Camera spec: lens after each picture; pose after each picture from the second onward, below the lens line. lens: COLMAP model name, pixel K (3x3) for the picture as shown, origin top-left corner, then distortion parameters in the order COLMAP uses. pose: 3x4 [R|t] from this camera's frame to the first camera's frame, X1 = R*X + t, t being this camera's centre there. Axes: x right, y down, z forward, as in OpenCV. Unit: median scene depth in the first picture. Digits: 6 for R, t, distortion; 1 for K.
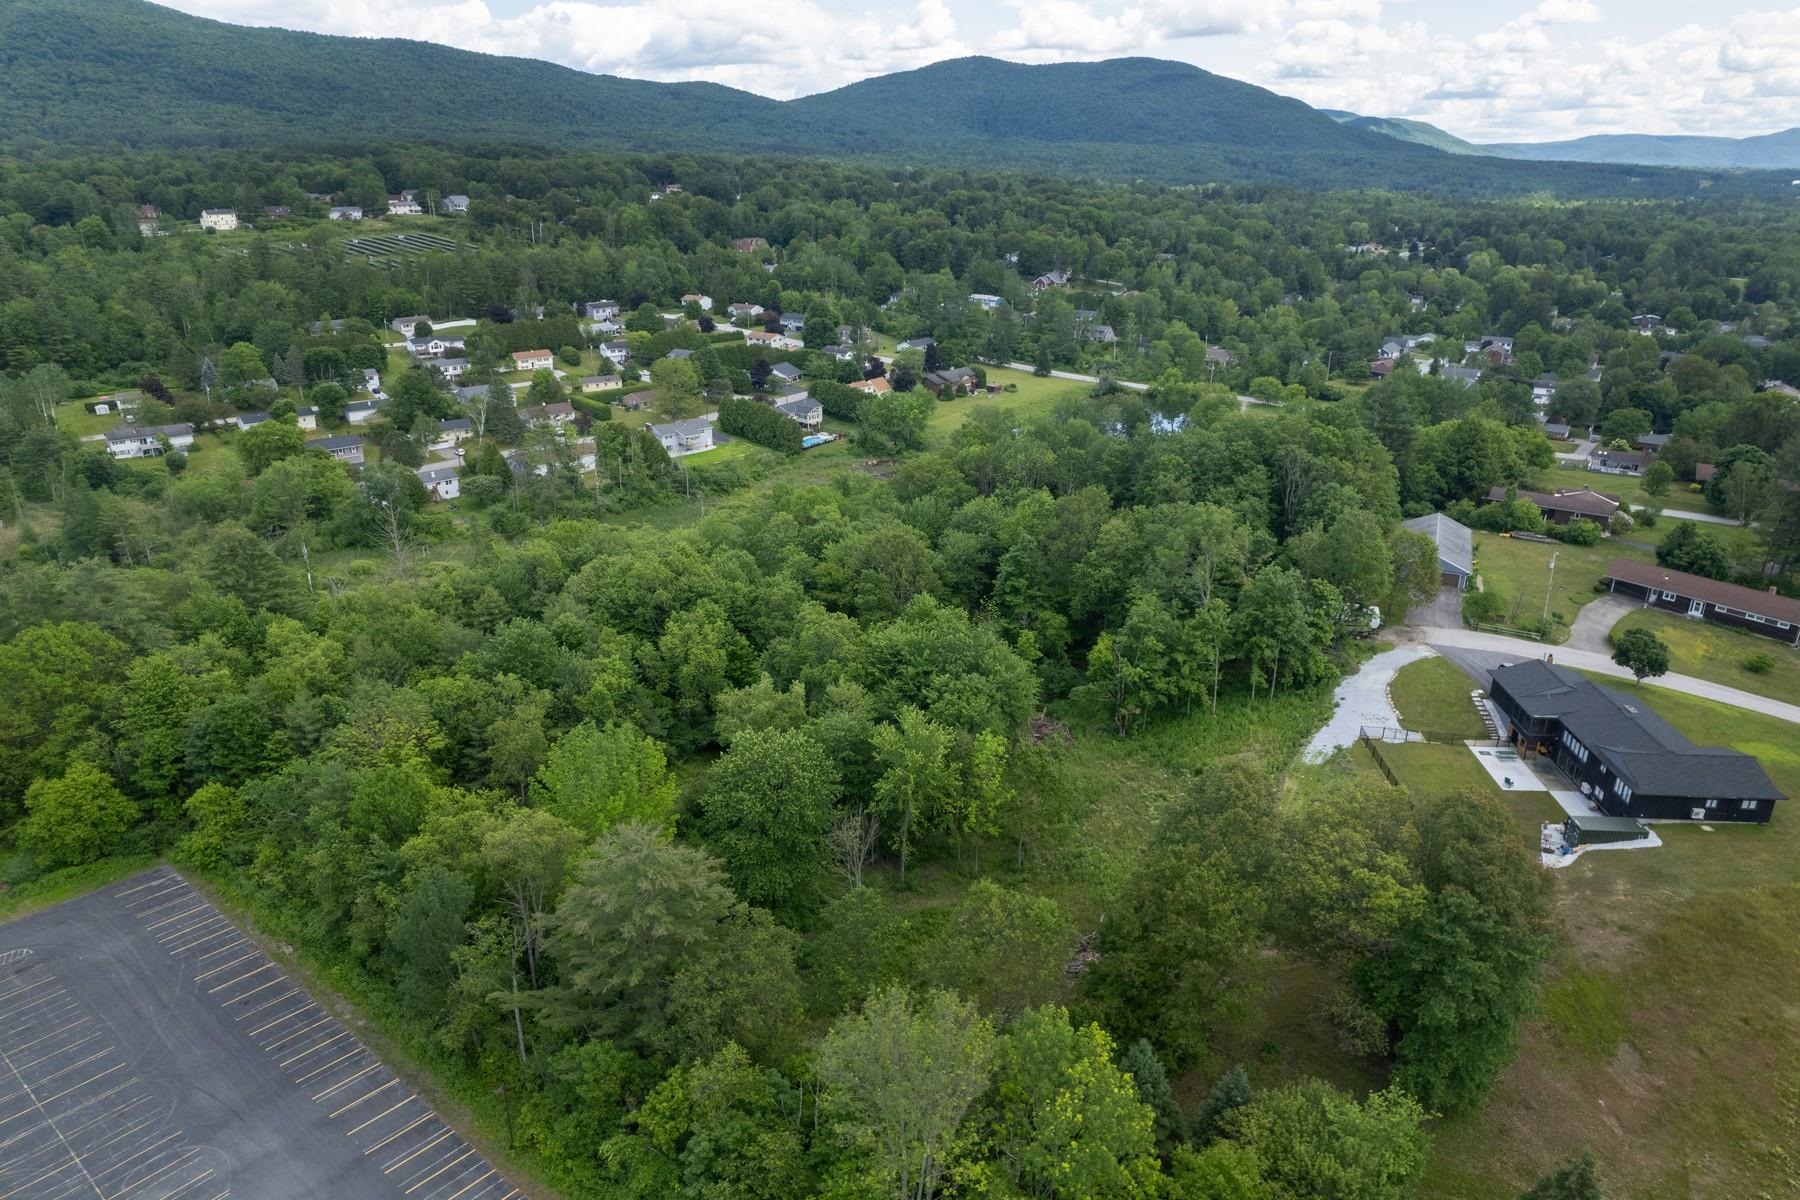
lens RADIAL K [[1149.8, 0, 902.9], [0, 1149.8, 603.3], [0, 0, 1]] dist [-0.072063, 0.061919]
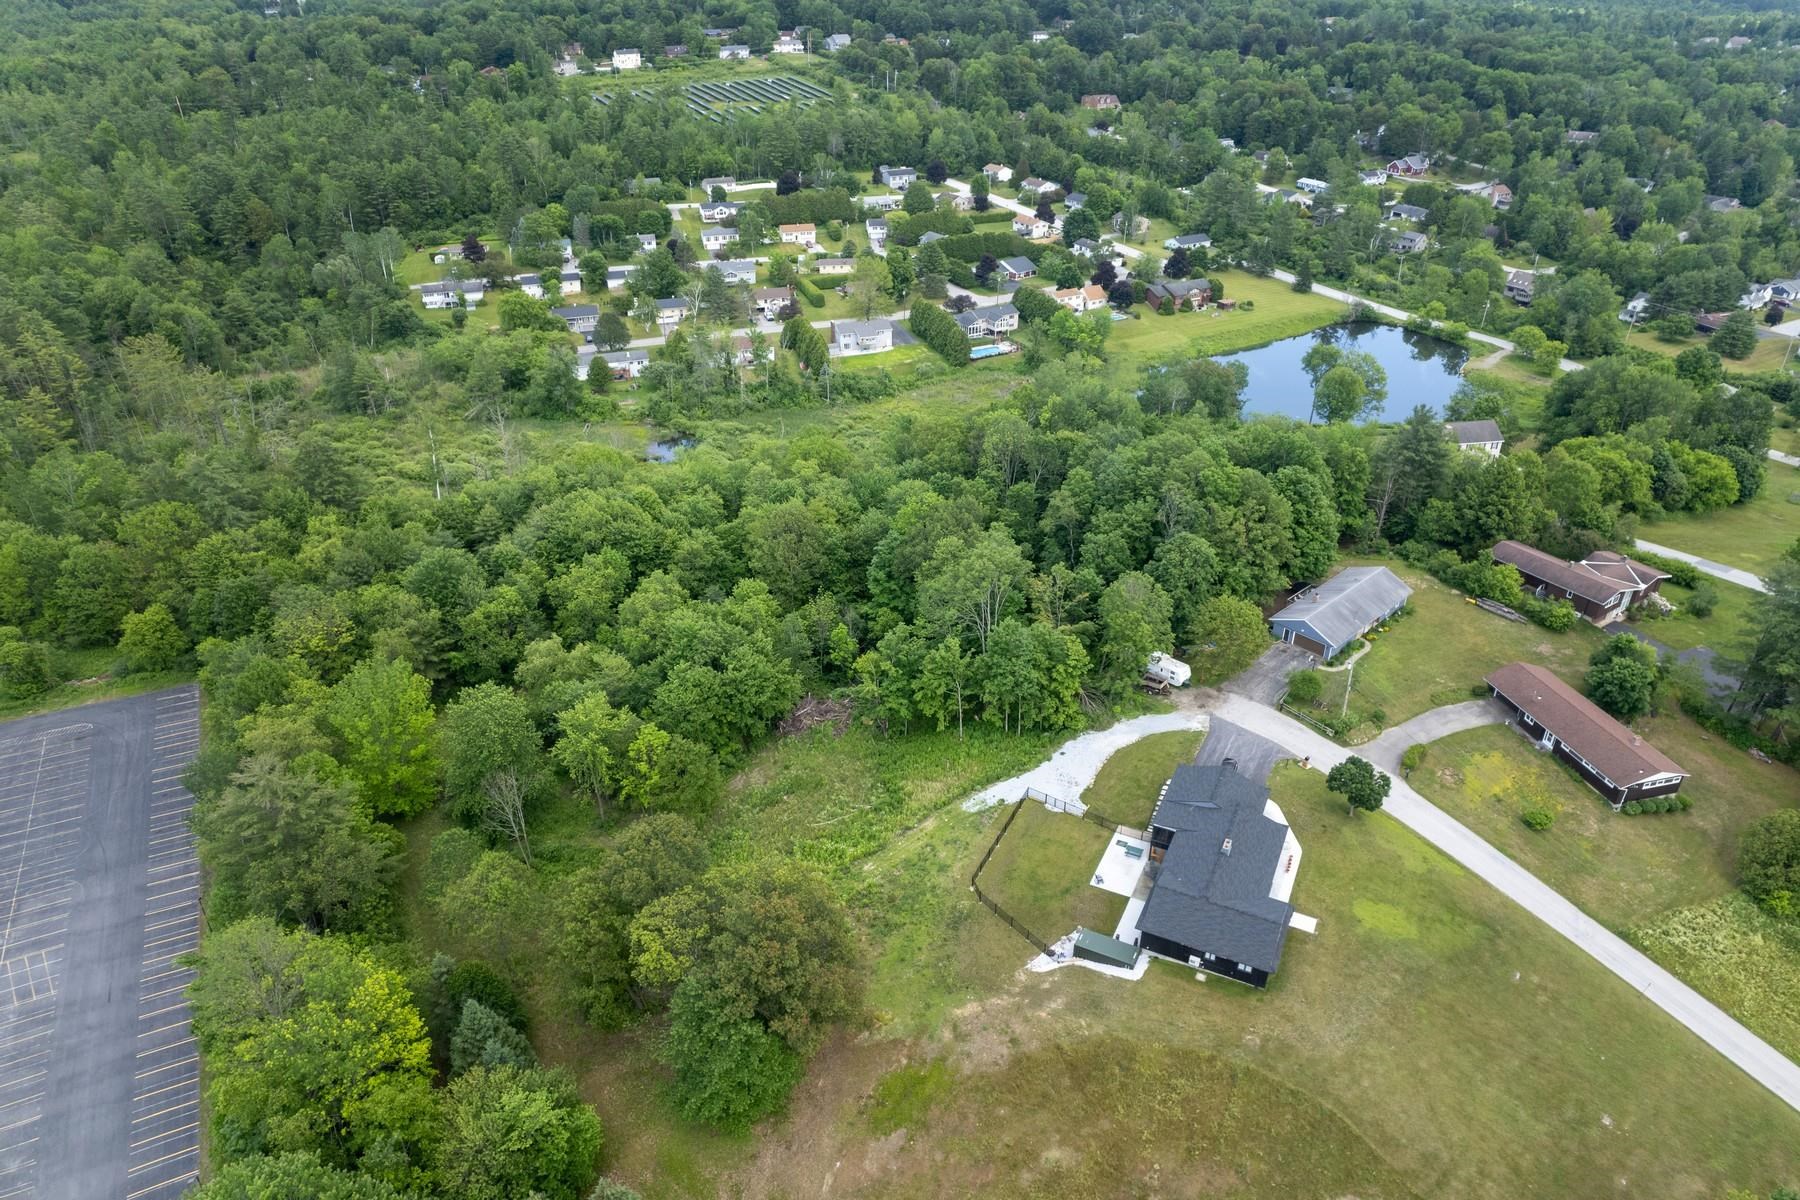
lens RADIAL K [[1149.8, 0, 900.8], [0, 1149.8, 600.9], [0, 0, 1]] dist [-0.072063, 0.061919]
pose [[0.924100, 0.187442, -0.333023, 0.241787], [-0.136297, 0.975795, 0.171018, -0.090687], [0.357018, -0.112647, 0.927280, -0.009302]]
